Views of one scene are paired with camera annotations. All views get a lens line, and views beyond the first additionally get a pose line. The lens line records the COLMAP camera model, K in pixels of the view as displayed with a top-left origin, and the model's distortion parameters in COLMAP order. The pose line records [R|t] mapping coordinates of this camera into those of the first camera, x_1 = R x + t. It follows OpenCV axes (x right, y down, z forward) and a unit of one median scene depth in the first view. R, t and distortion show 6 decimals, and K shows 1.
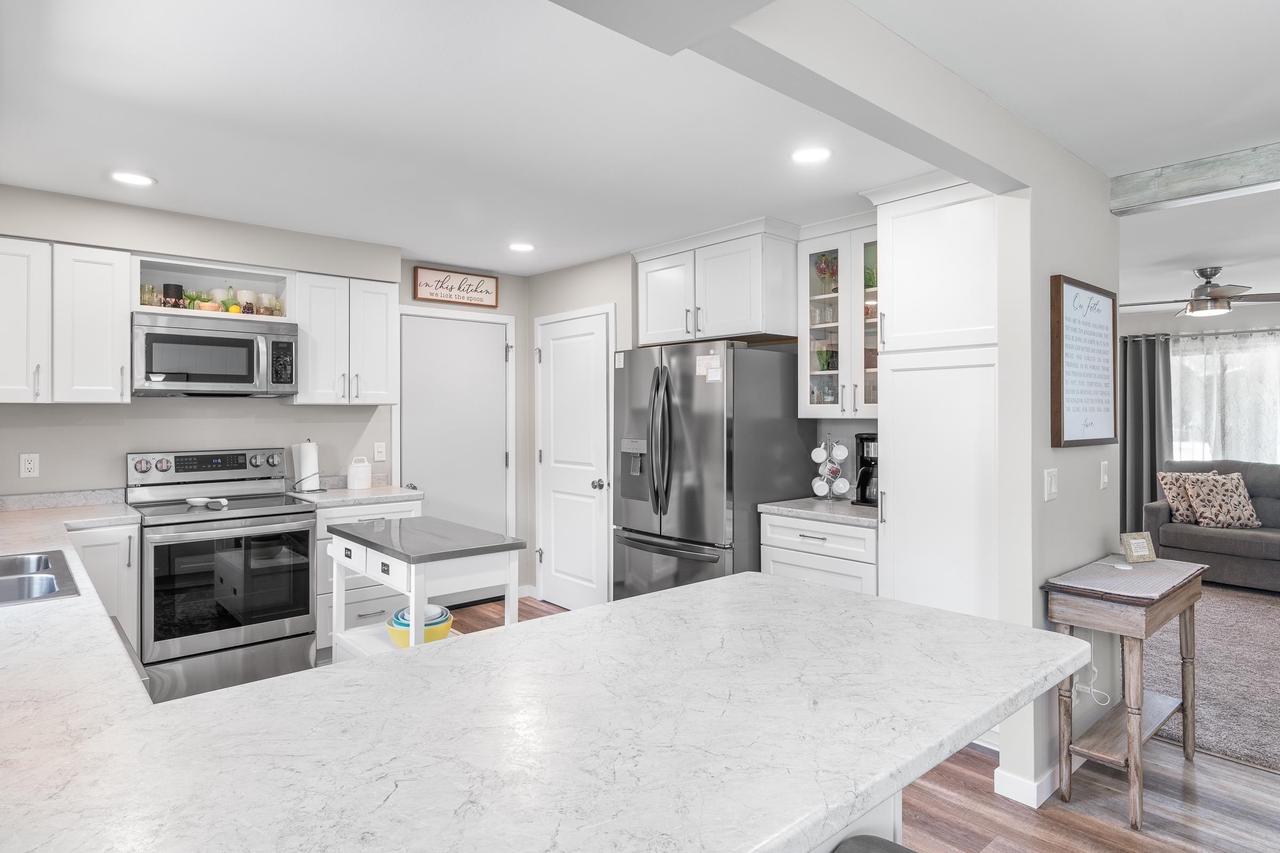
lens RADIAL K [[724.4, 0, 646.4], [0, 724.4, 401.0], [0, 0, 1]] dist [0.004918, -0.001773]
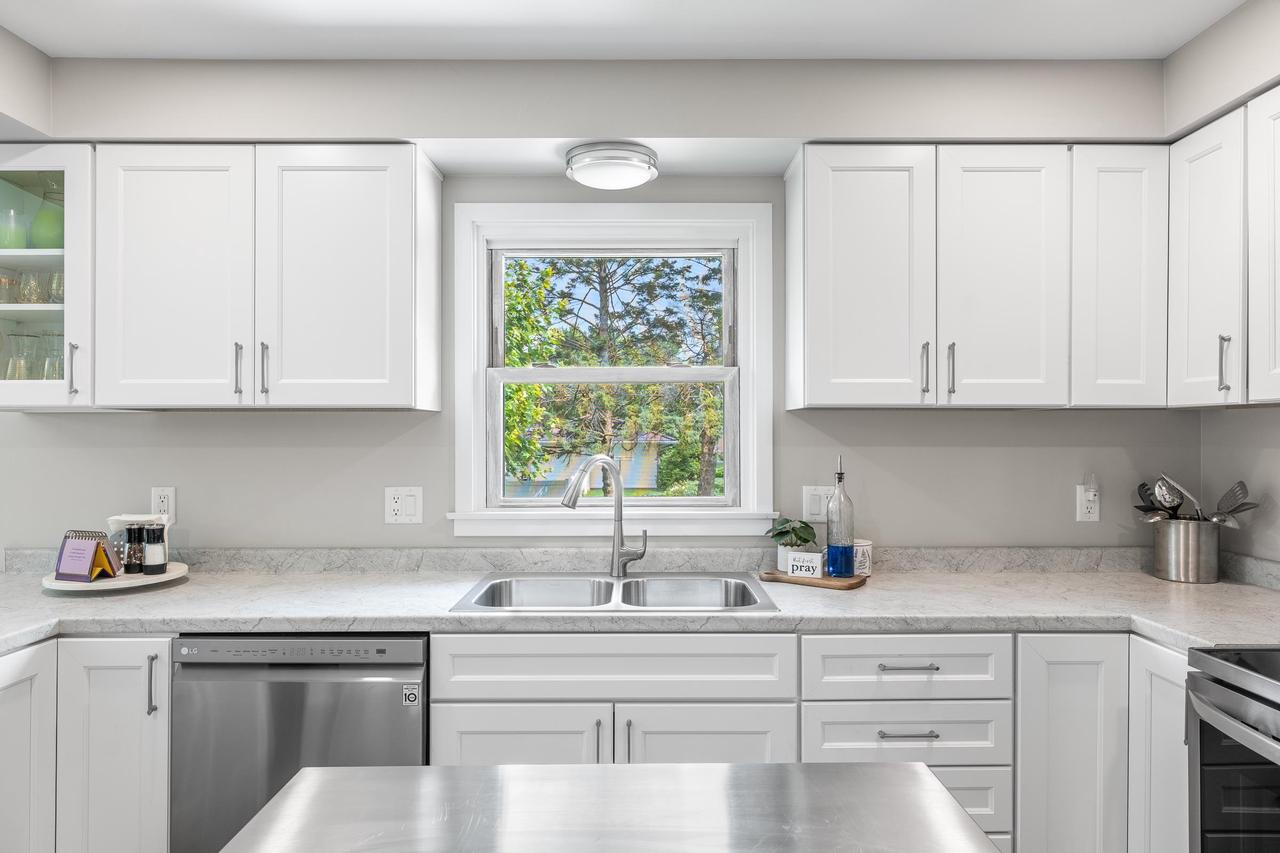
lens RADIAL K [[804.9, 0, 642.0], [0, 804.9, 429.2], [0, 0, 1]] dist [0.005650, -0.000621]
pose [[-0.657216, -0.000546, -0.753702, -0.051659], [0.013499, 0.999831, -0.012495, 0.016597], [0.753582, -0.018386, -0.657097, 0.768708]]
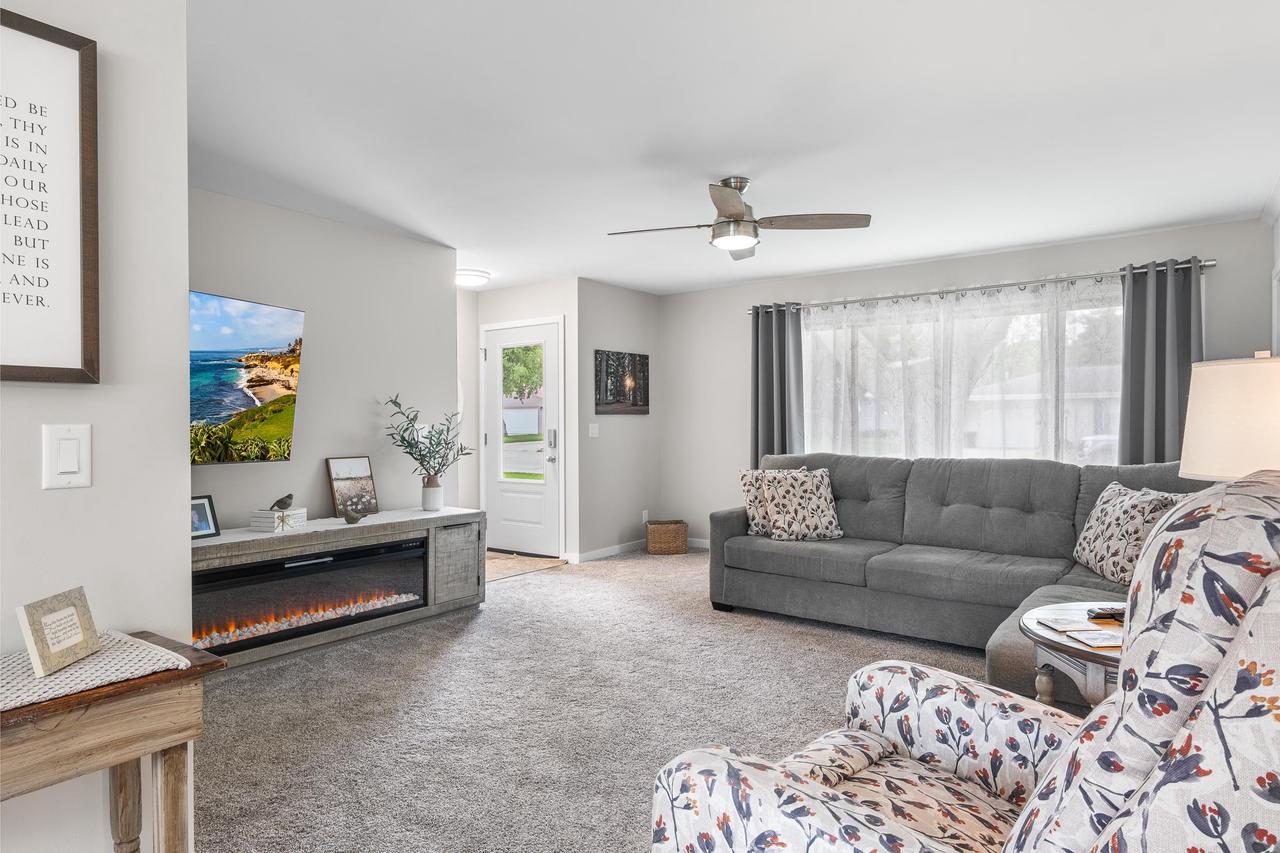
lens RADIAL K [[753.8, 0, 645.8], [0, 753.8, 420.8], [0, 0, 1]] dist [0.002438, -0.000437]
pose [[0.976289, -0.000621, 0.216469, 0.586706], [-0.001991, 0.999928, 0.011847, 0.049807], [-0.216461, -0.011997, 0.976218, 0.325987]]
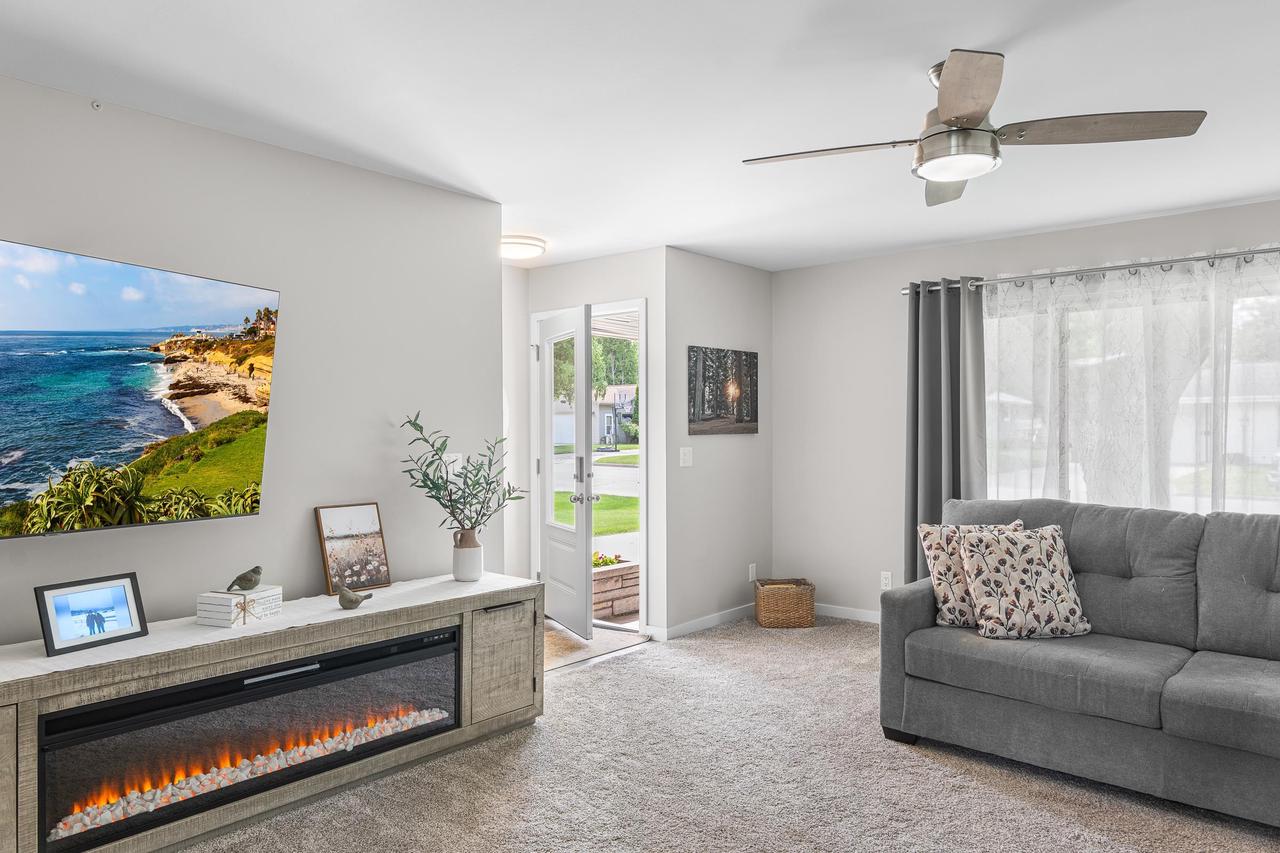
lens RADIAL K [[864.0, 0, 642.5], [0, 864.0, 431.2], [0, 0, 1]] dist [0.000740, -0.001449]
pose [[0.990236, -0.000226, 0.139401, 0.574232], [-0.002103, 0.999861, 0.016555, 0.030207], [-0.139385, -0.016687, 0.990098, 0.570411]]
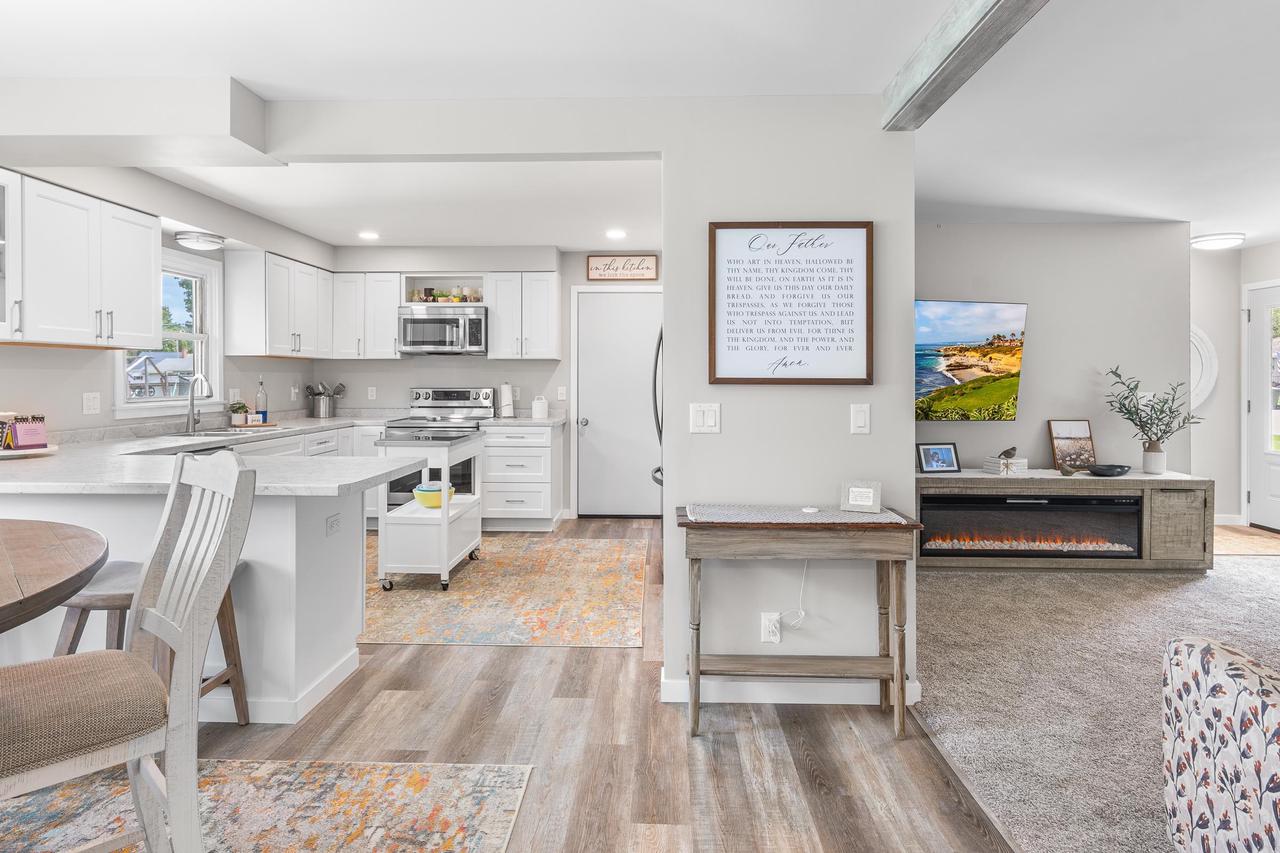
lens RADIAL K [[724.4, 0, 632.5], [0, 724.4, 387.2], [0, 0, 1]] dist [0.004918, -0.001773]
pose [[0.720672, 0.012394, -0.693165, 0.712435], [0.008417, 0.999610, 0.026625, 0.022910], [0.693225, -0.025022, 0.720287, 0.094433]]
